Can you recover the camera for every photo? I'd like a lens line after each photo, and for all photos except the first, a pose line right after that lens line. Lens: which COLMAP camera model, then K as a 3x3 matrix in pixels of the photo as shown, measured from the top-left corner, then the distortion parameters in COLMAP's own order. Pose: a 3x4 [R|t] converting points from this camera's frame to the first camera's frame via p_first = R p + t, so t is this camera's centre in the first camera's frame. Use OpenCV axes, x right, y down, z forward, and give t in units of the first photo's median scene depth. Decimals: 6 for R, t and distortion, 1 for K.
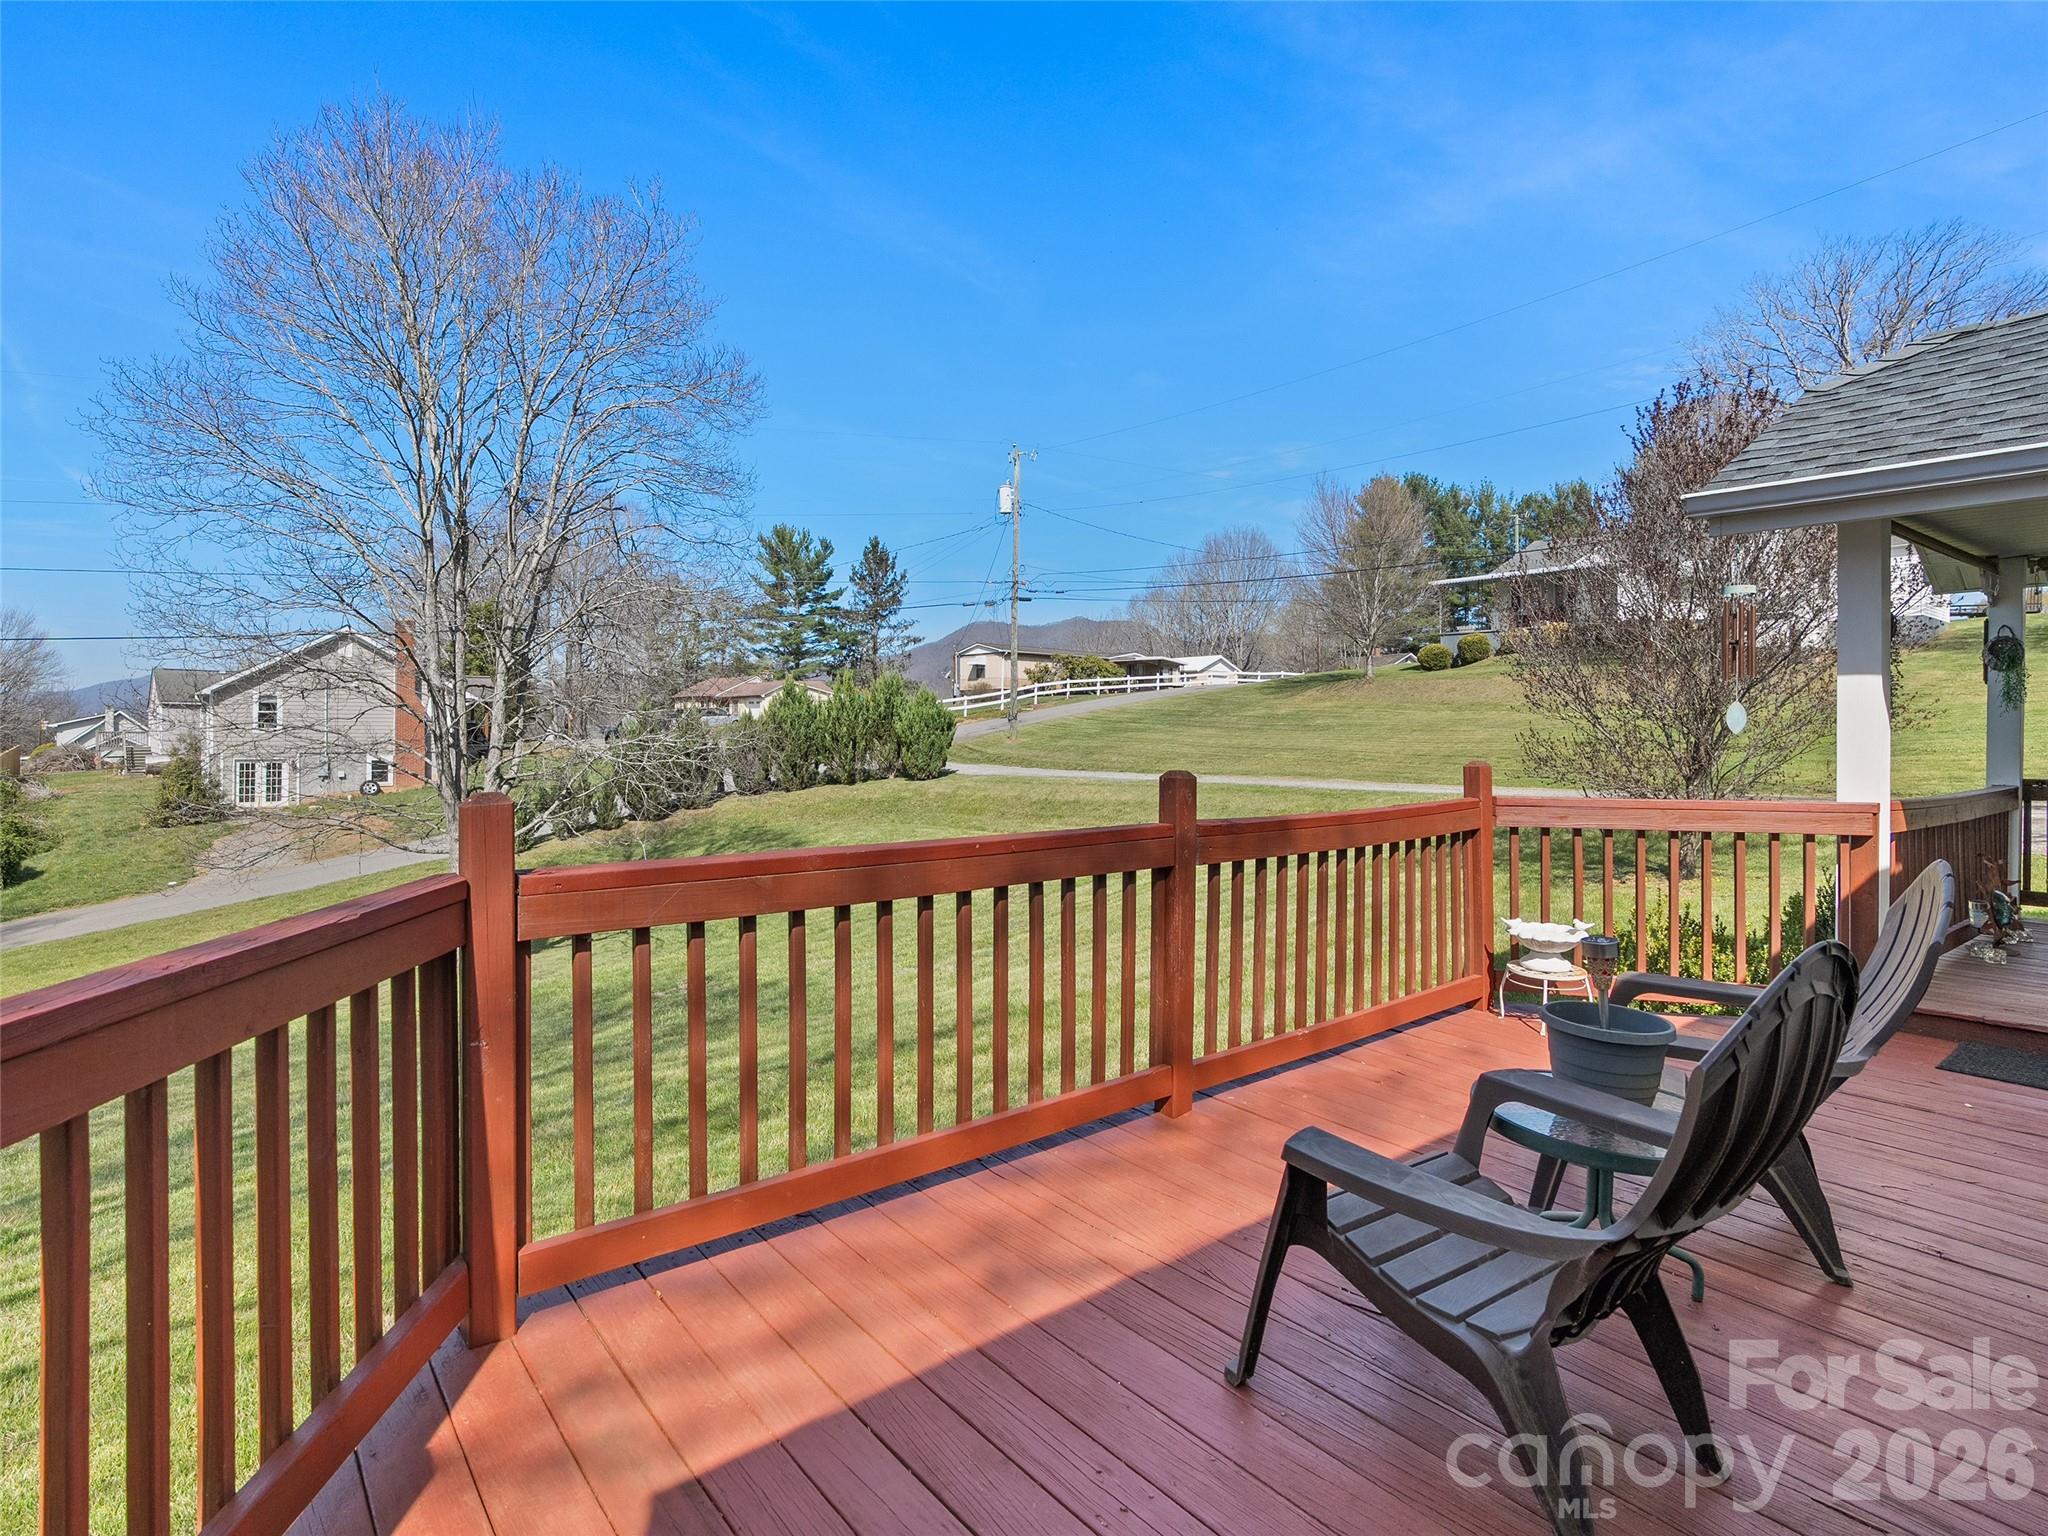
lens RADIAL K [[1058.0, 0, 1016.4], [0, 1058.0, 713.5], [0, 0, 1]] dist [-0.004609, 0.001980]
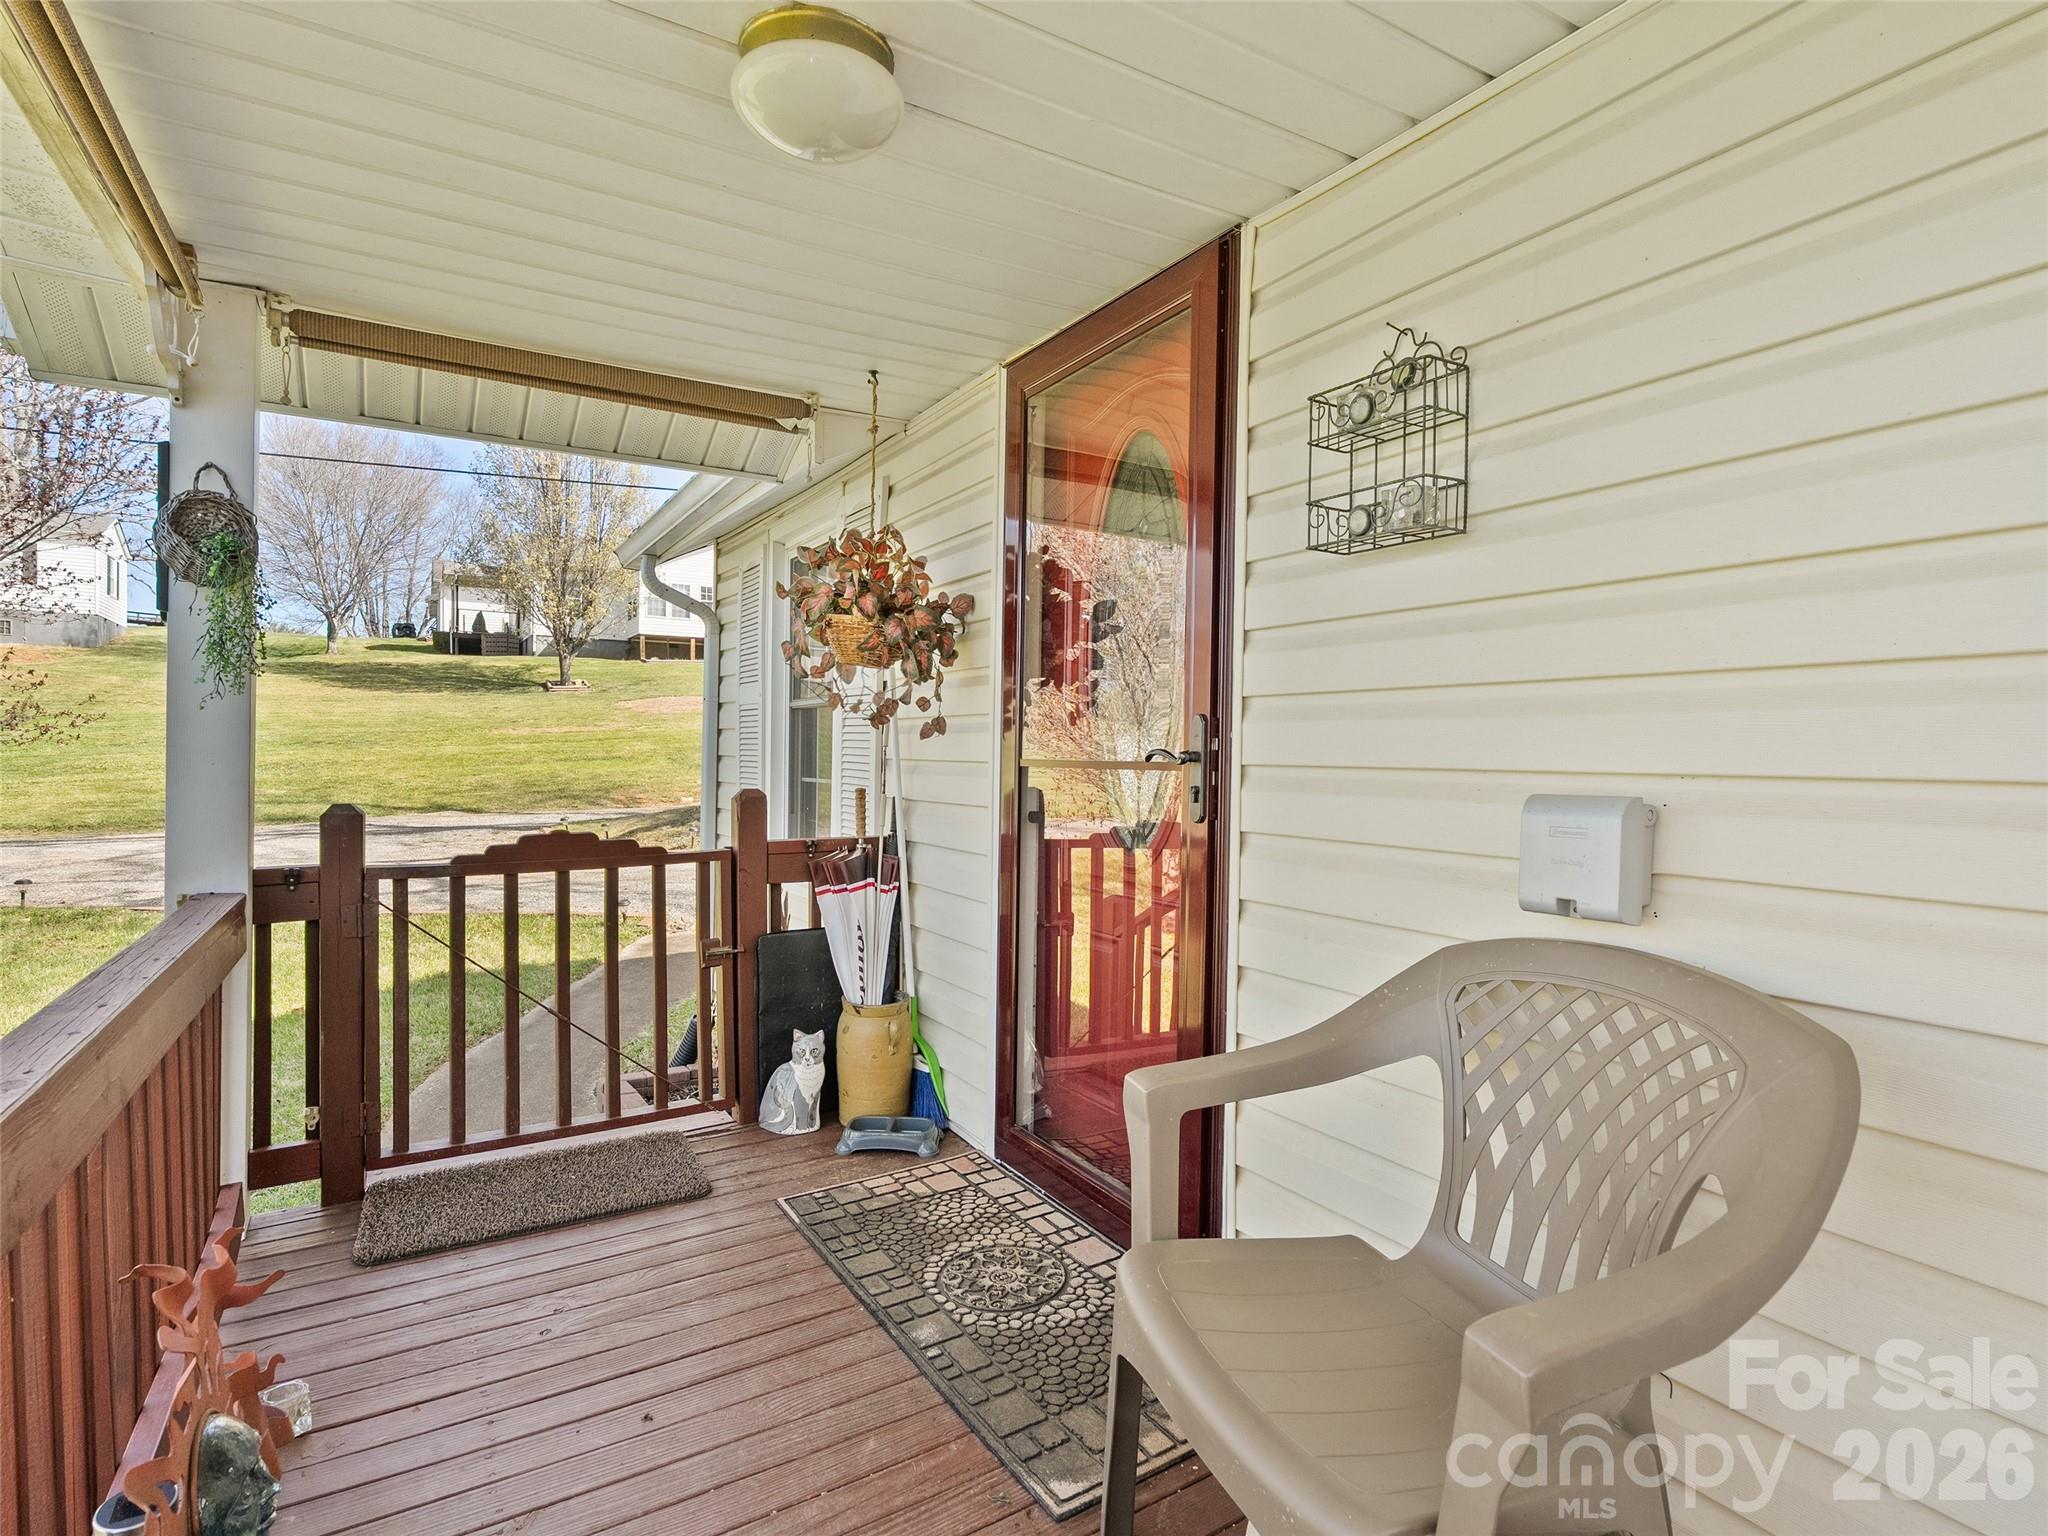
lens RADIAL K [[1058.0, 0, 1022.8], [0, 1058.0, 767.8], [0, 0, 1]] dist [-0.004609, 0.001980]
pose [[0.144459, -0.020607, 0.989296, 0.172370], [-0.018099, 0.999561, 0.023464, 0.002874], [-0.989345, -0.021295, 0.144022, 0.187576]]
